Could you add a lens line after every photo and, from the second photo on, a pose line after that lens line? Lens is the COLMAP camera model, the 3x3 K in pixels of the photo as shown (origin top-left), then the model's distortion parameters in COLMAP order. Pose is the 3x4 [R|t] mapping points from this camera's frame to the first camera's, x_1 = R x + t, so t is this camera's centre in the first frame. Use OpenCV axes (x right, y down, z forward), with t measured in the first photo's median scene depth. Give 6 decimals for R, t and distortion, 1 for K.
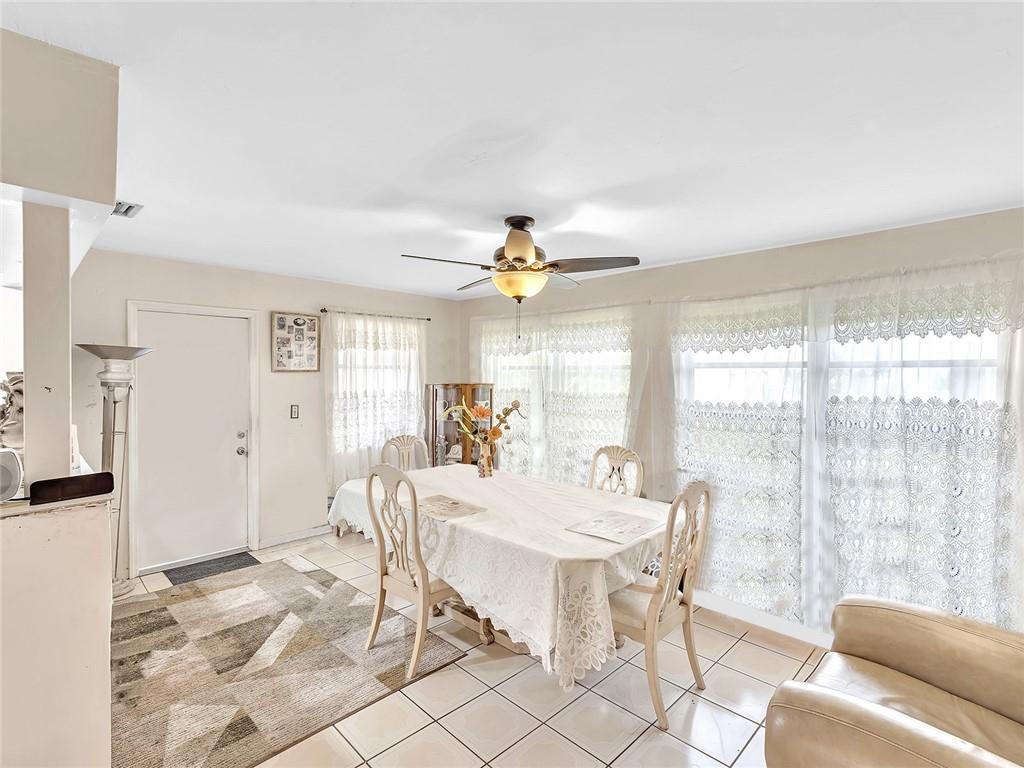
lens RADIAL K [[494.5, 0, 504.3], [0, 494.5, 379.7], [0, 0, 1]] dist [0.002522, -0.000471]
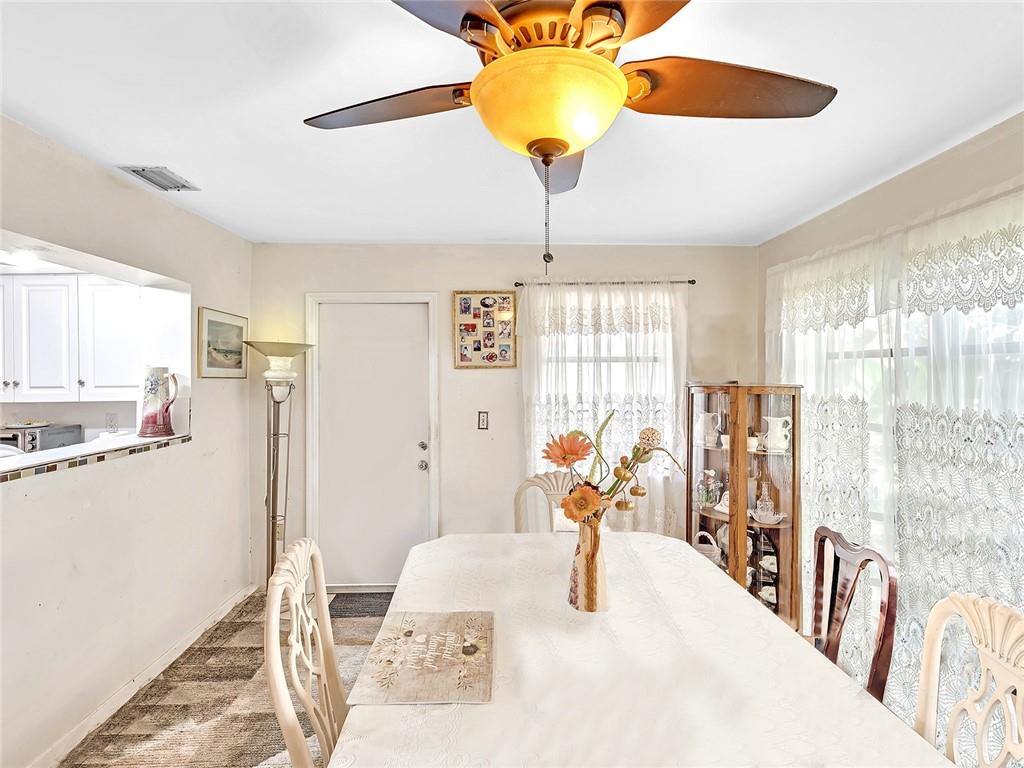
lens RADIAL K [[539.6, 0, 502.0], [0, 539.6, 366.6], [0, 0, 1]] dist [0.002258, -0.000377]
pose [[0.728192, -0.016233, -0.685181, 0.166463], [-0.000189, 0.999715, -0.023886, 0.001802], [0.685373, 0.017523, 0.727981, 0.413394]]
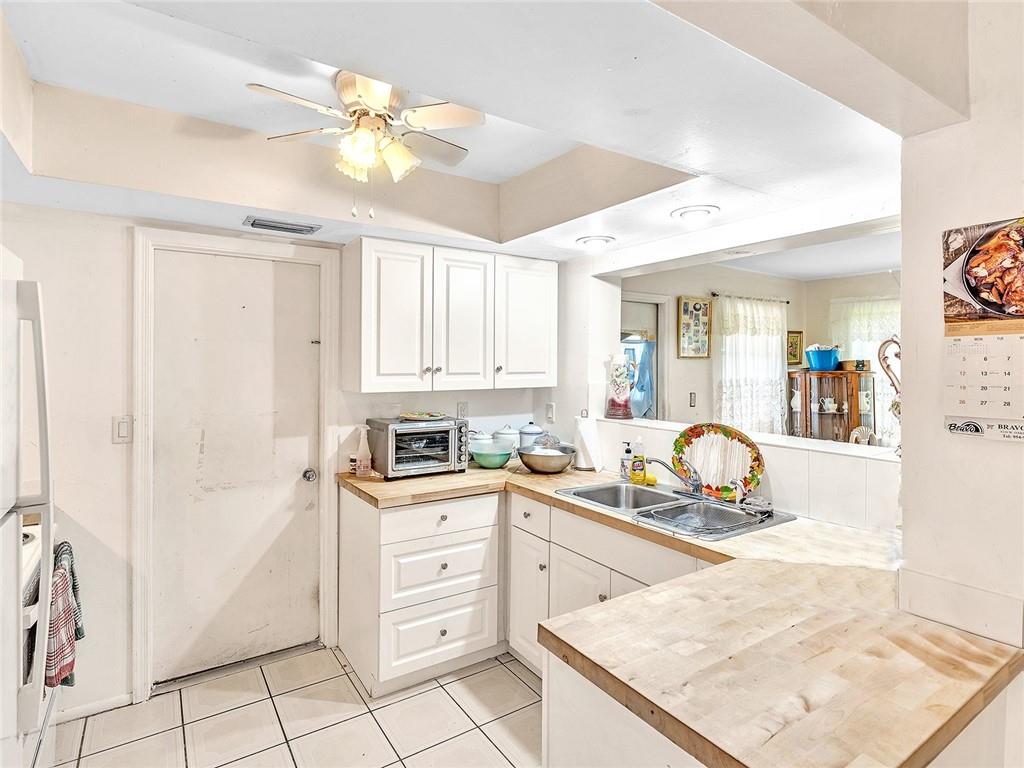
lens RADIAL K [[522.3, 0, 511.0], [0, 522.3, 359.6], [0, 0, 1]] dist [0.004213, -0.000364]
pose [[0.982802, 0.000468, -0.184660, -0.582373], [-0.004010, 0.999815, -0.018805, 0.006833], [0.184617, 0.019222, 0.982622, -0.067069]]
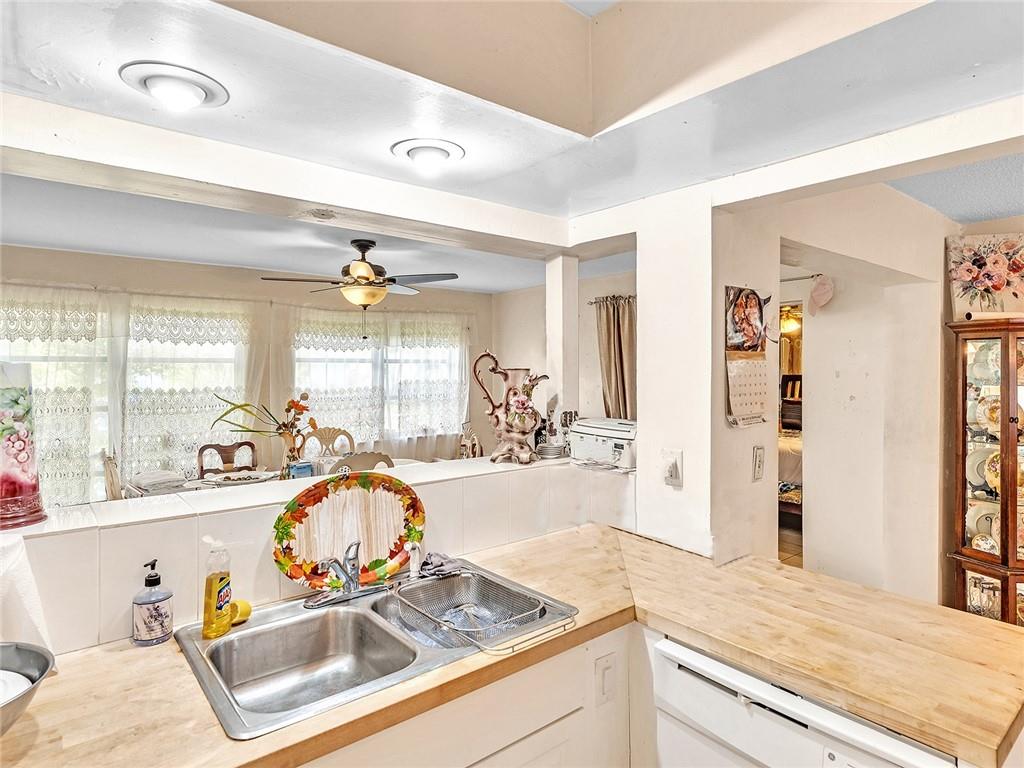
lens RADIAL K [[580.3, 0, 503.1], [0, 580.3, 370.5], [0, 0, 1]] dist [0.010244, -0.007089]
pose [[0.106306, -0.009220, 0.994291, -0.819966], [0.012601, 0.999889, 0.007925, -0.007265], [-0.994254, 0.011686, 0.106411, 0.306611]]
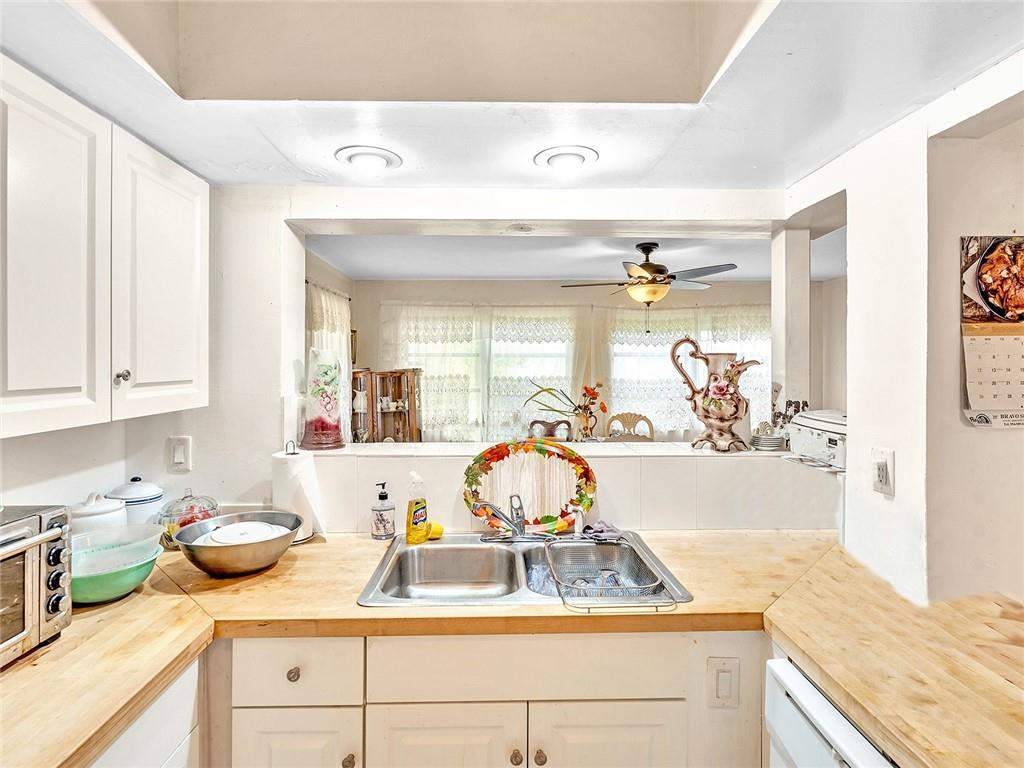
lens RADIAL K [[522.3, 0, 499.4], [0, 522.3, 363.4], [0, 0, 1]] dist [0.004213, -0.000364]
pose [[0.691613, -0.002130, 0.722265, -0.770479], [0.011385, 0.999904, -0.007952, 0.003847], [-0.722179, 0.013723, 0.691570, 0.190003]]
